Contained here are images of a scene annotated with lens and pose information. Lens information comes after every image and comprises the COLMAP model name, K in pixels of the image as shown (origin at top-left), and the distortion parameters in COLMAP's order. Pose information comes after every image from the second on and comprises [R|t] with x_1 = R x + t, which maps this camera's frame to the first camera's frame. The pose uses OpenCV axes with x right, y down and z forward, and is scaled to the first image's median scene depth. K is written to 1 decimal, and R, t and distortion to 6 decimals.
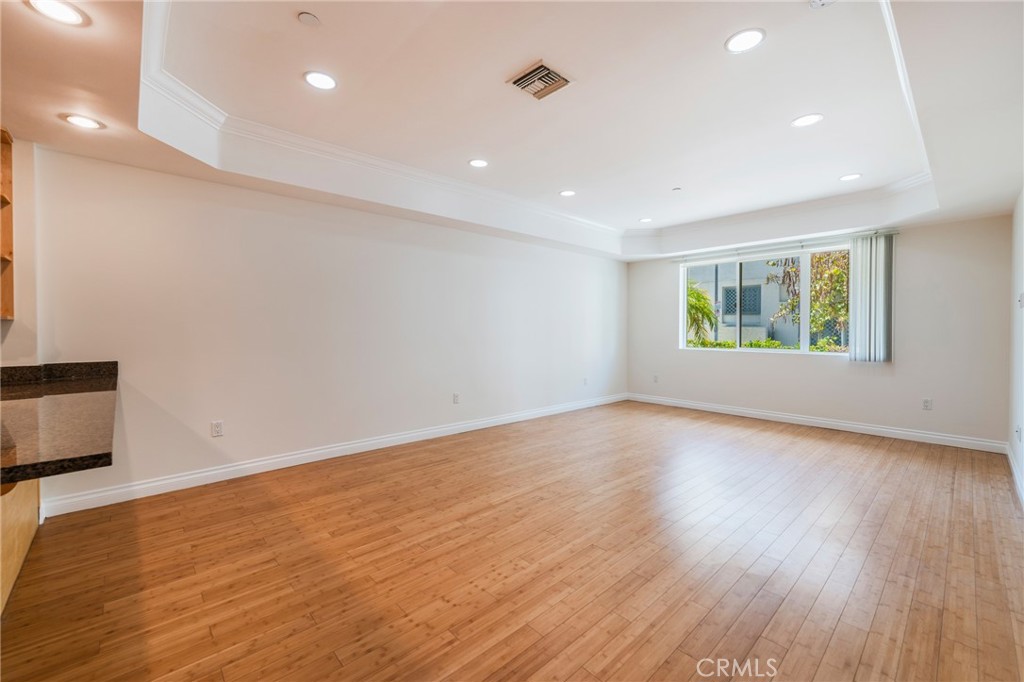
lens RADIAL K [[415.0, 0, 509.4], [0, 415.0, 331.8], [0, 0, 1]] dist [0.002780, -0.000521]
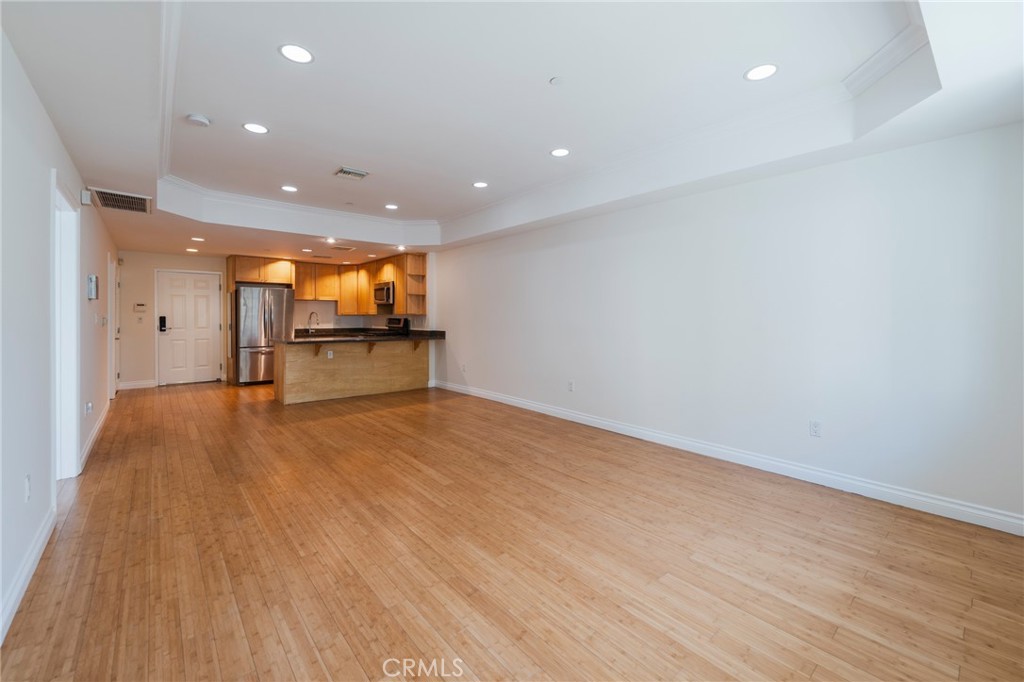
lens RADIAL K [[417.2, 0, 509.9], [0, 417.2, 317.8], [0, 0, 1]] dist [-0.002495, -0.000351]
pose [[-0.028581, -0.000997, -0.999591, 1.731516], [-0.014020, 0.999902, -0.000596, -0.014211], [0.999493, 0.013998, -0.028592, 1.661583]]
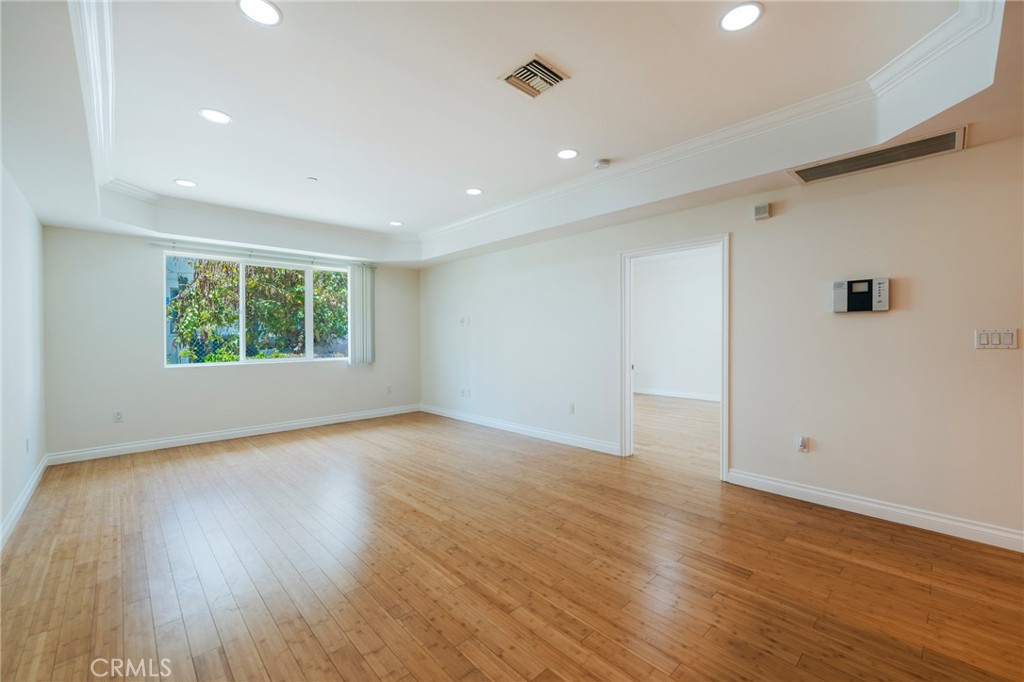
lens RADIAL K [[425.9, 0, 512.0], [0, 425.9, 341.0], [0, 0, 1]] dist [0.002142, 0.000387]
pose [[-0.017721, -0.016226, 0.999711, -0.877650], [0.017394, 0.999712, 0.016534, -0.018839], [-0.999692, 0.017682, -0.017434, 1.043831]]
